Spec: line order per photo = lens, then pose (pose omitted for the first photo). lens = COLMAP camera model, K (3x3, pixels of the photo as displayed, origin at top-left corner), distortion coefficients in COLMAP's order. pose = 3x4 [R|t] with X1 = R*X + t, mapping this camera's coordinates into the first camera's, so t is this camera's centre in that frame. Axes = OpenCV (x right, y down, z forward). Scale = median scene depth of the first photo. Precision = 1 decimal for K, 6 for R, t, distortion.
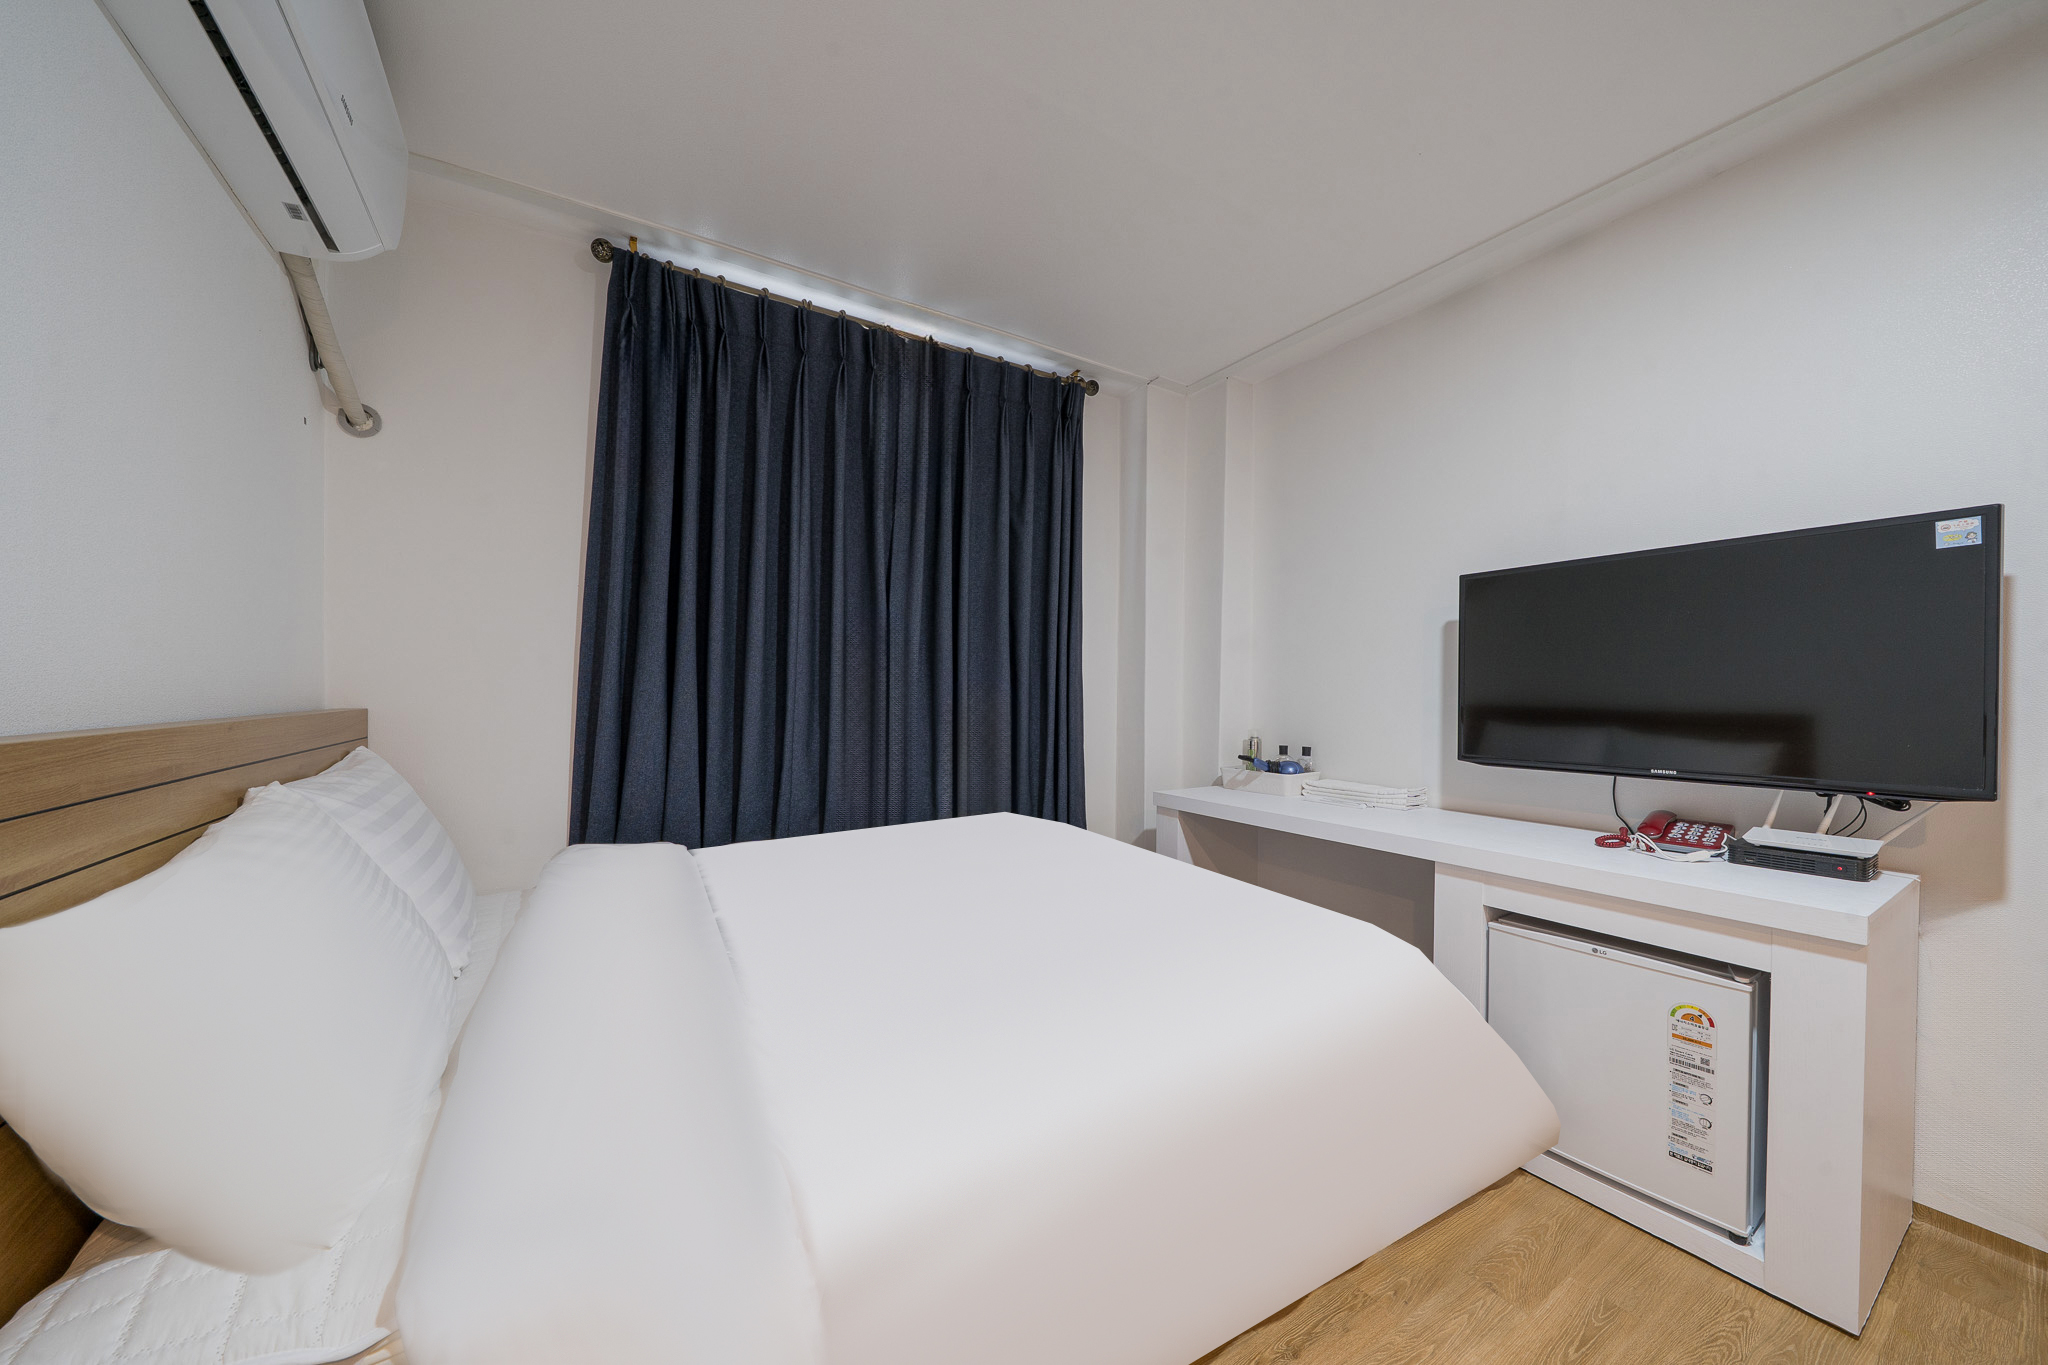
lens RADIAL K [[720.7, 0, 1021.5], [0, 720.7, 693.0], [0, 0, 1]] dist [-0.000767, 0.000043]
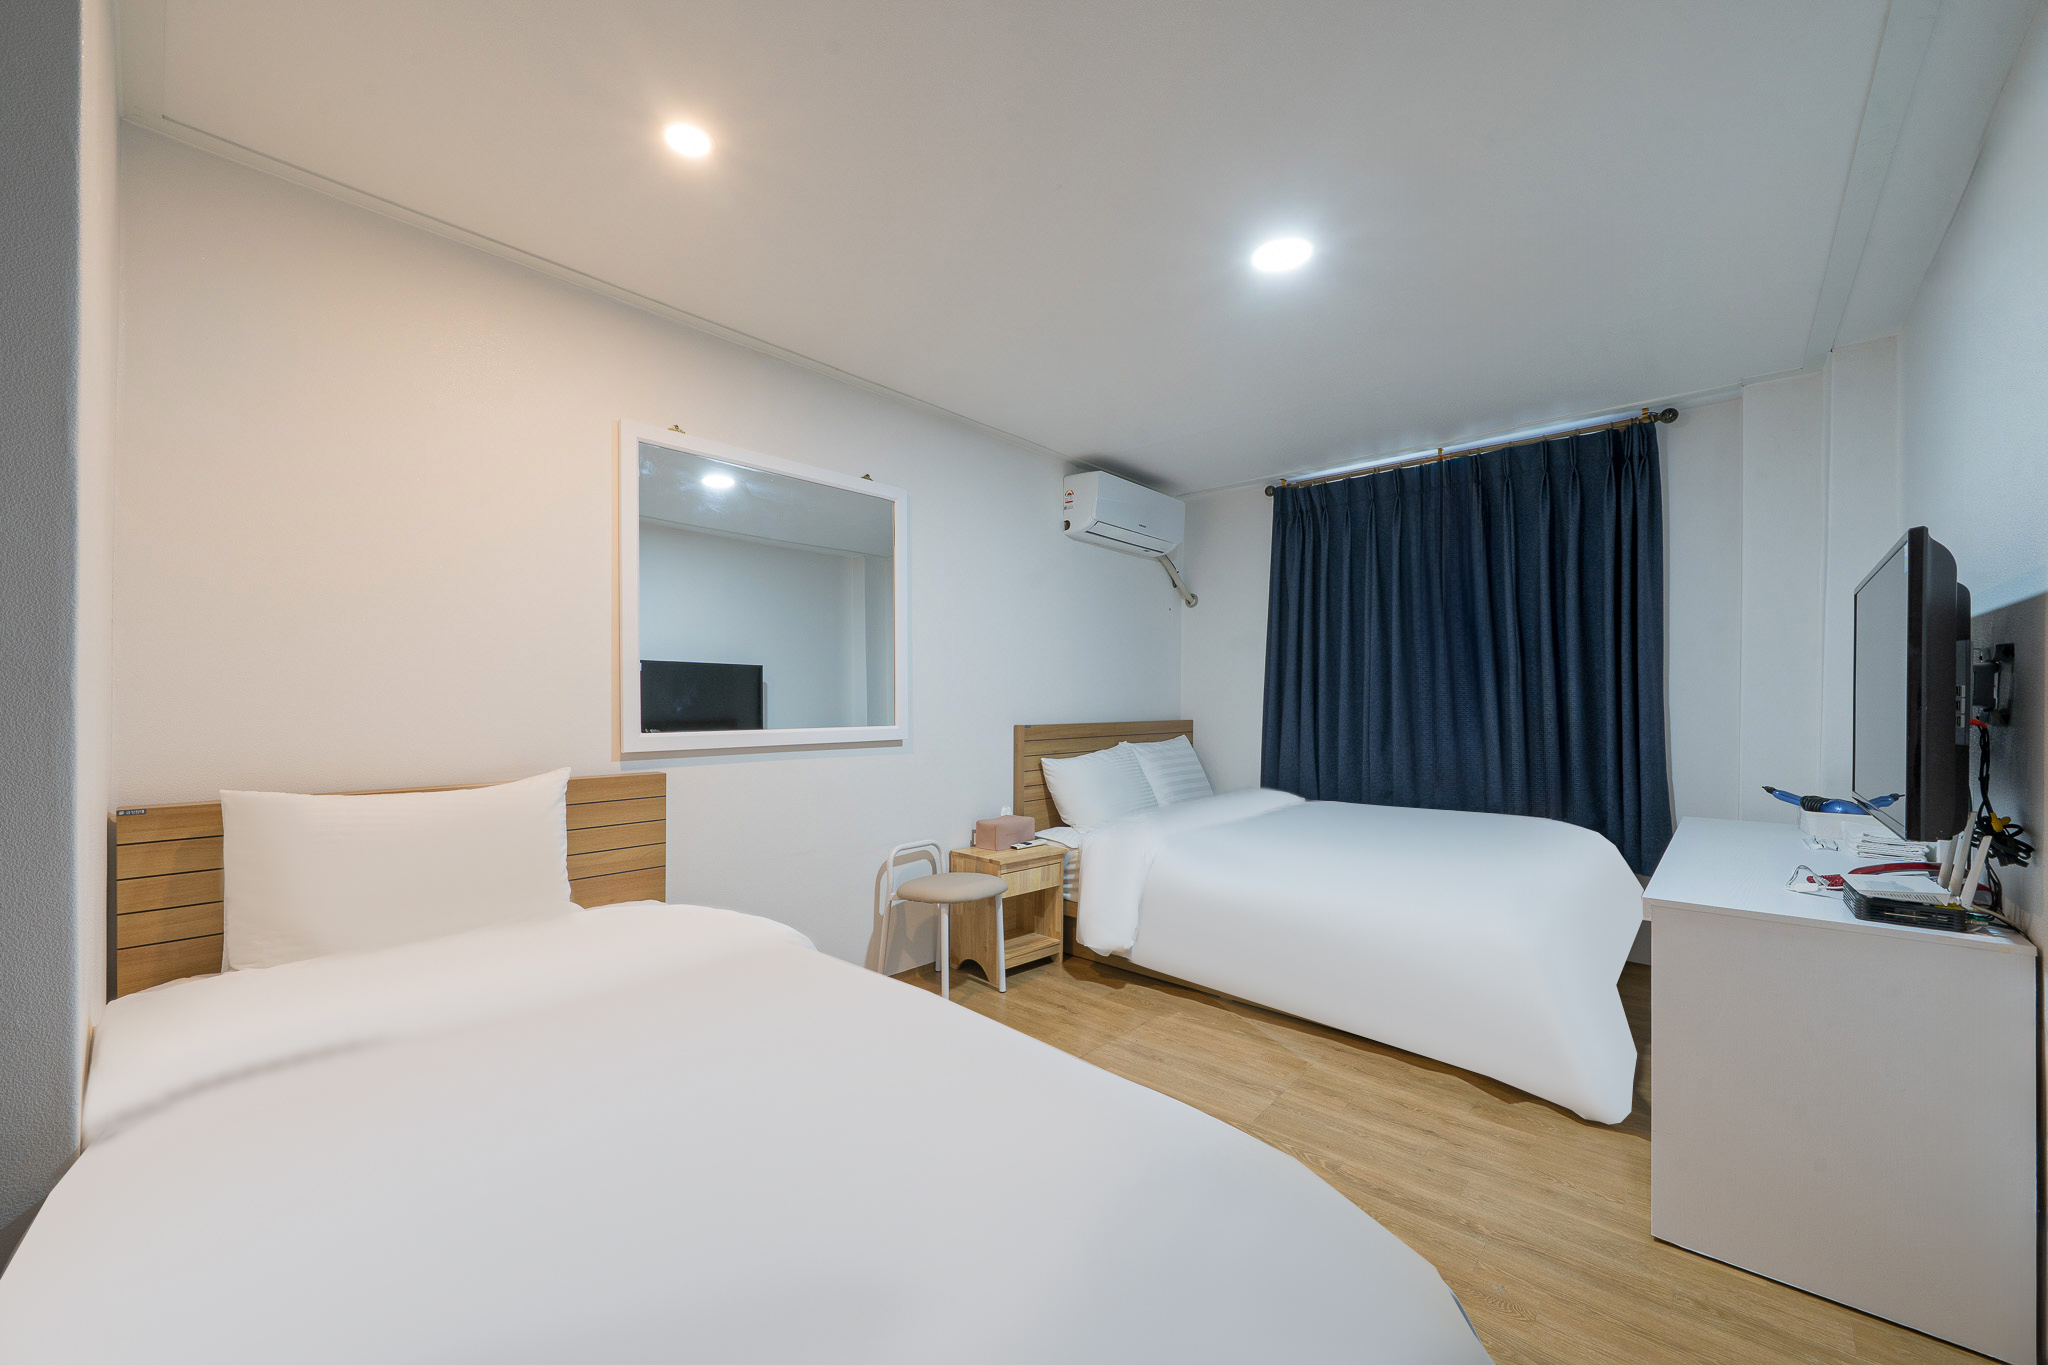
lens RADIAL K [[793.4, 0, 1021.2], [0, 793.4, 696.5], [0, 0, 1]] dist [0.002266, 0.000005]
pose [[0.284722, -0.012365, -0.958530, 1.243445], [-0.000656, 0.999914, -0.013093, -0.019232], [0.958610, 0.004357, 0.284689, -0.261501]]
